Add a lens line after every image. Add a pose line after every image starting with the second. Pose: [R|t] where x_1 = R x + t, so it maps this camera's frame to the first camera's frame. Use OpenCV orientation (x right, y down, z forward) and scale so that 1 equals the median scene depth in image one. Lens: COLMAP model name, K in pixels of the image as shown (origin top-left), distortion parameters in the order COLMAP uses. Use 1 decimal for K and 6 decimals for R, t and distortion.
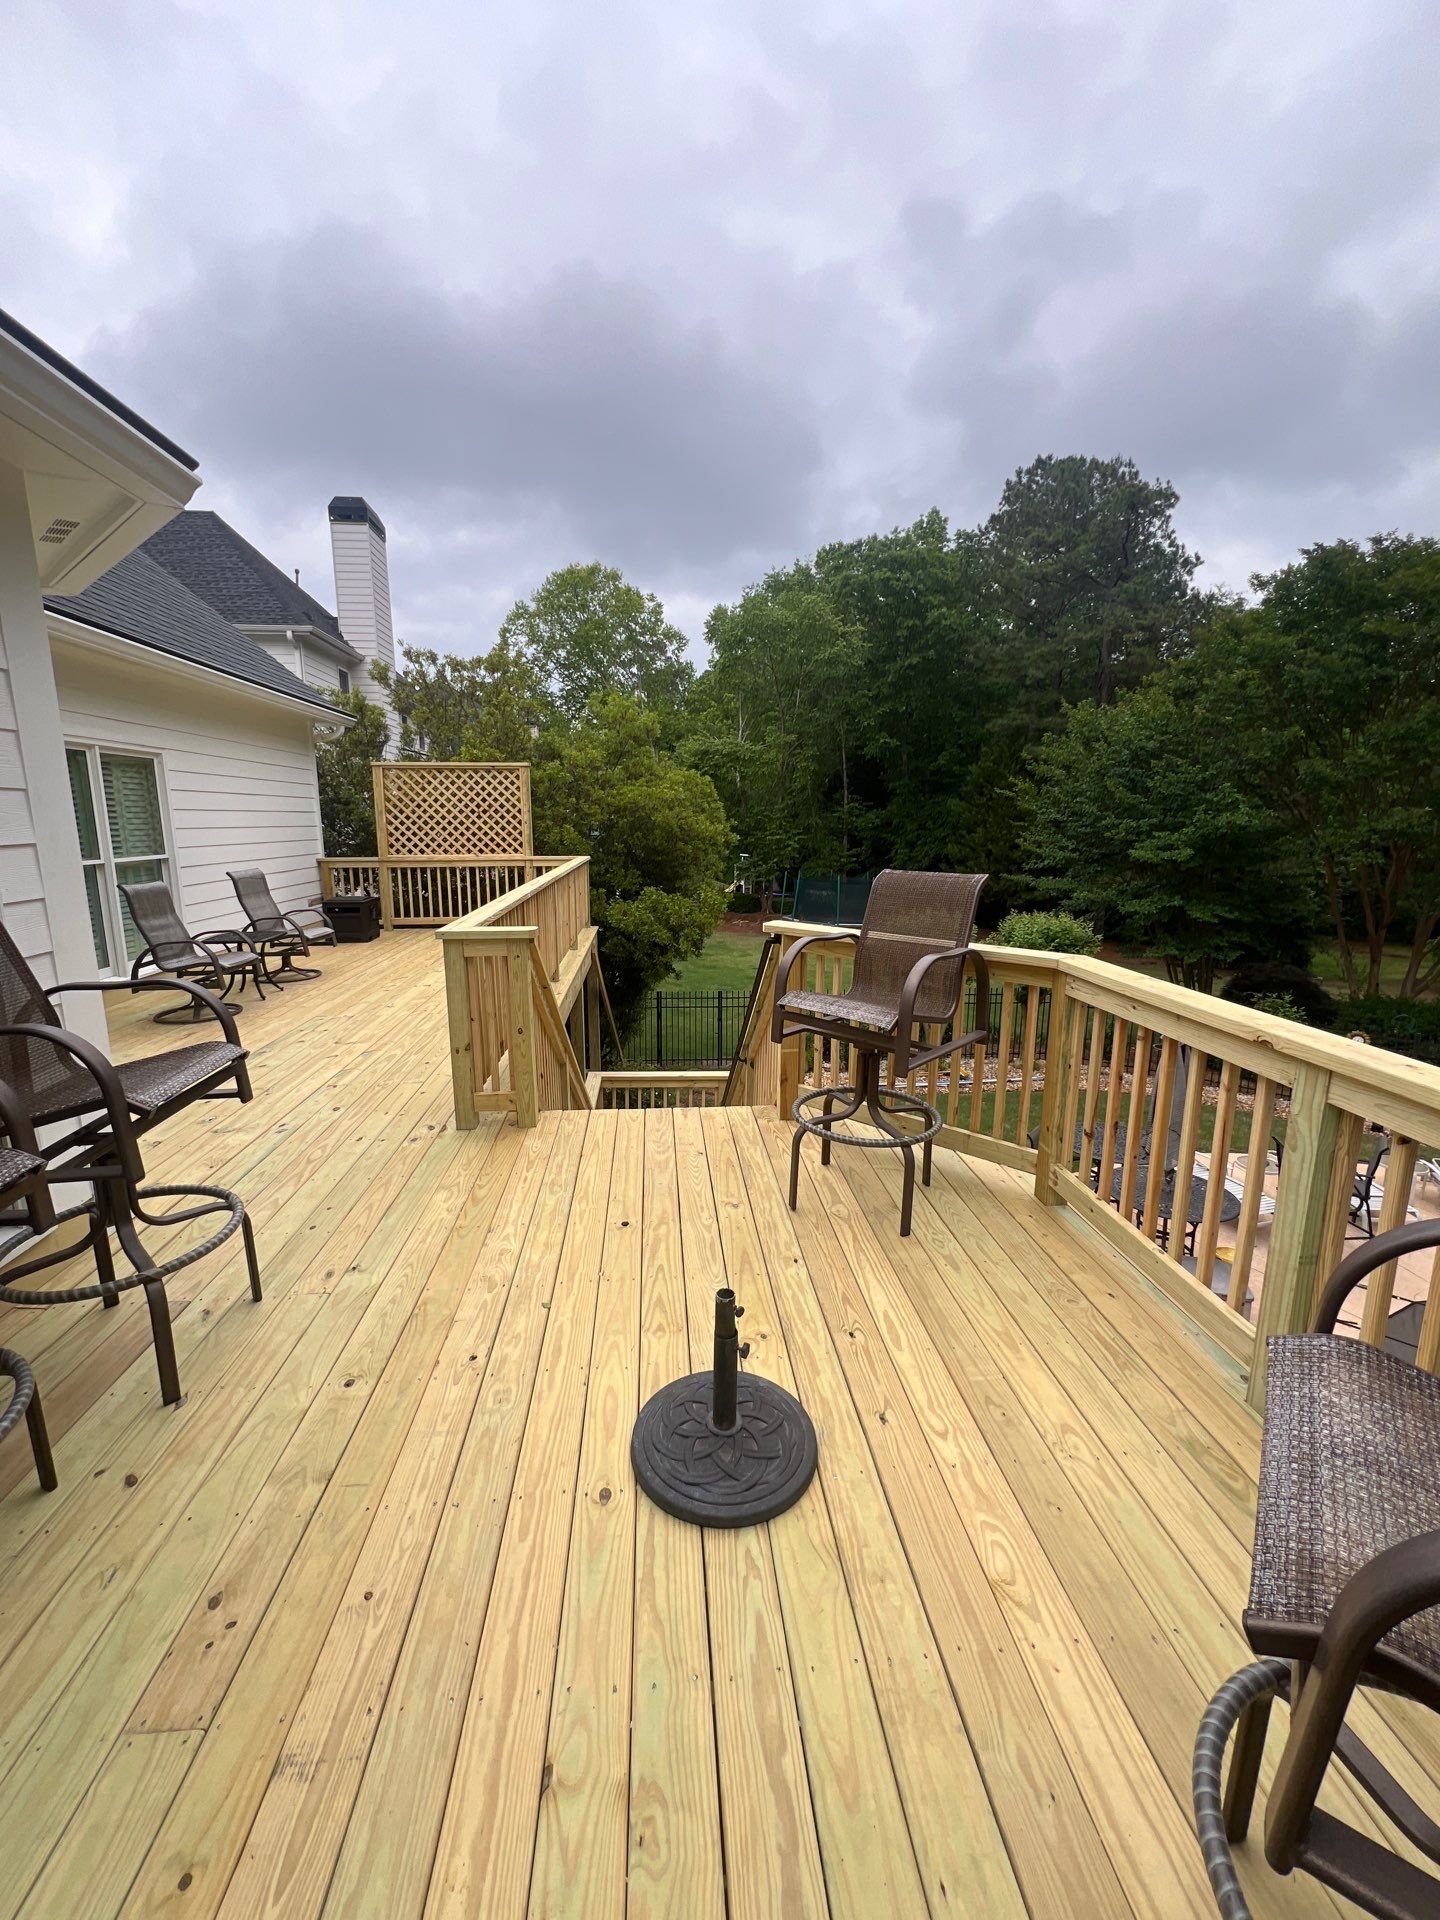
lens RADIAL K [[766.4, 0, 716.6], [0, 766.4, 963.0], [0, 0, 1]] dist [-0.000898, 0.000036]
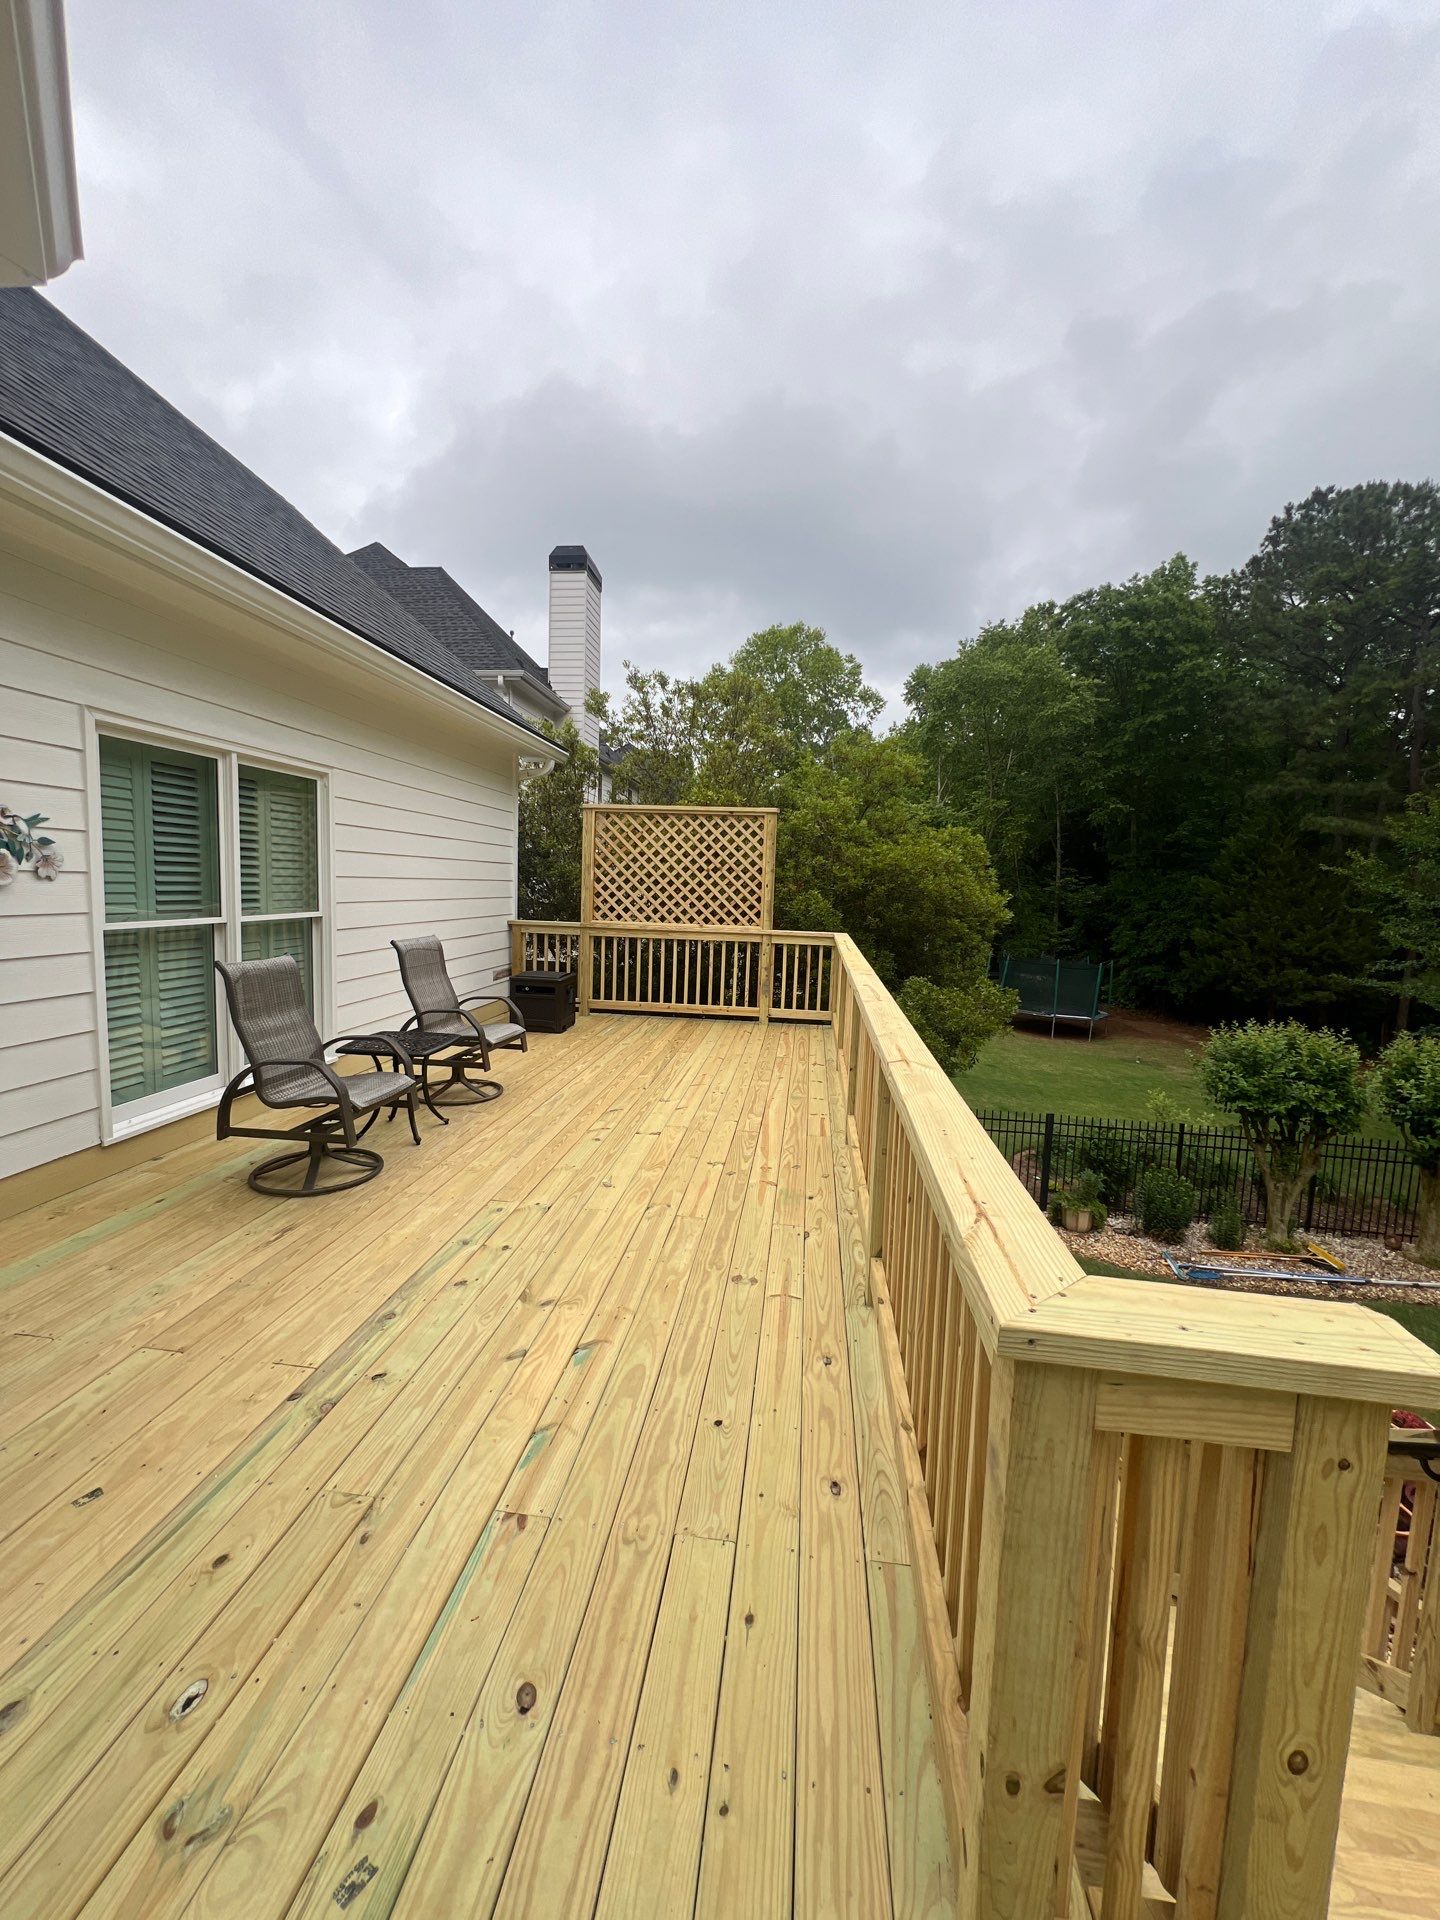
lens RADIAL K [[763.6, 0, 716.2], [0, 763.6, 961.5], [0, 0, 1]] dist [0.001135, 0.000080]
pose [[0.978442, 0.054691, -0.199151, -0.144672], [-0.071844, 0.994207, -0.079945, -0.044792], [0.193625, 0.092529, 0.976703, 0.260304]]
